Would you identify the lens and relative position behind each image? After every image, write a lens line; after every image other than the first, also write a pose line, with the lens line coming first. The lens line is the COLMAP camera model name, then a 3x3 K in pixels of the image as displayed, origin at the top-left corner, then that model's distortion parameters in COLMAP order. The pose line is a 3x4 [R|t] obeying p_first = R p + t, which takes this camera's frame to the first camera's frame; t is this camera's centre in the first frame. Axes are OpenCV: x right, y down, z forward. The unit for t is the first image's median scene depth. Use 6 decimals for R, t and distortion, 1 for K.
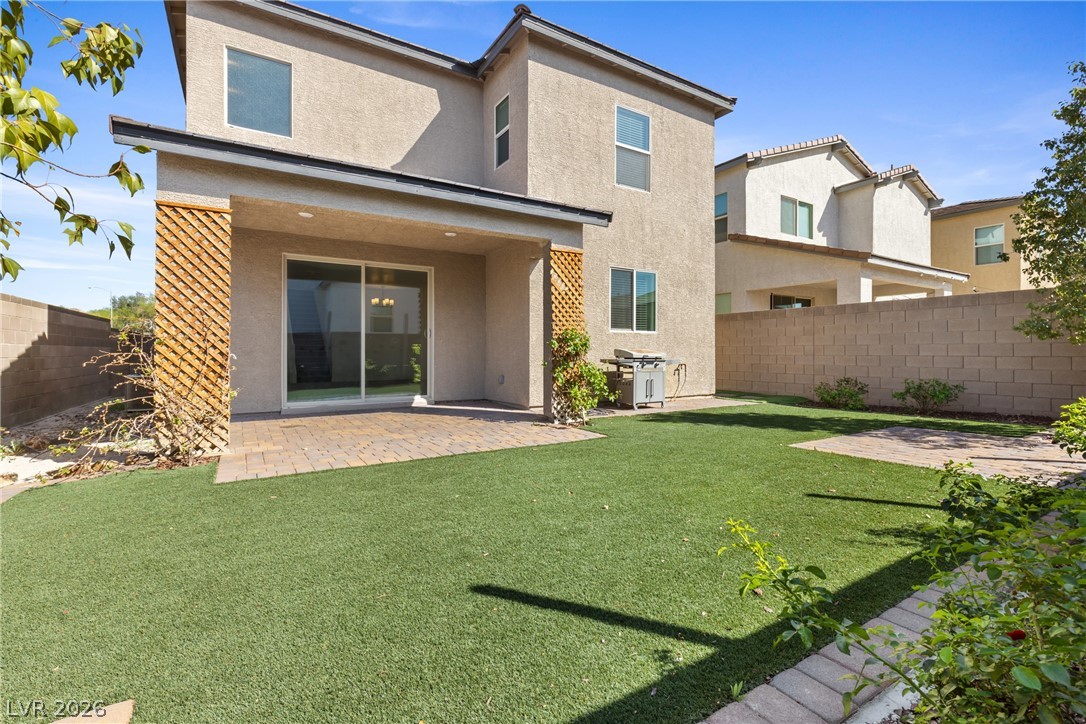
lens RADIAL K [[487.2, 0, 546.0], [0, 487.2, 356.9], [0, 0, 1]] dist [0.006579, -0.000835]
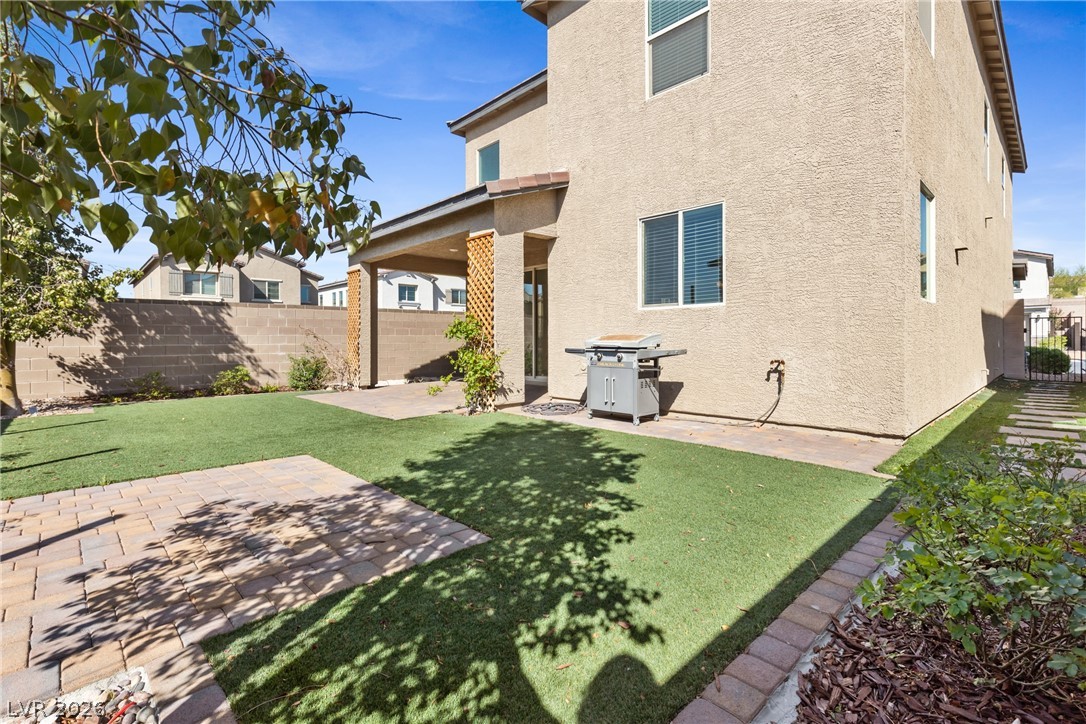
lens RADIAL K [[487.2, 0, 559.1], [0, 487.2, 340.6], [0, 0, 1]] dist [0.006579, -0.000835]
pose [[0.224440, 0.004497, -0.974477, 0.854294], [-0.004452, 0.999984, 0.003589, -0.008929], [0.974478, 0.003533, 0.224457, 0.770507]]
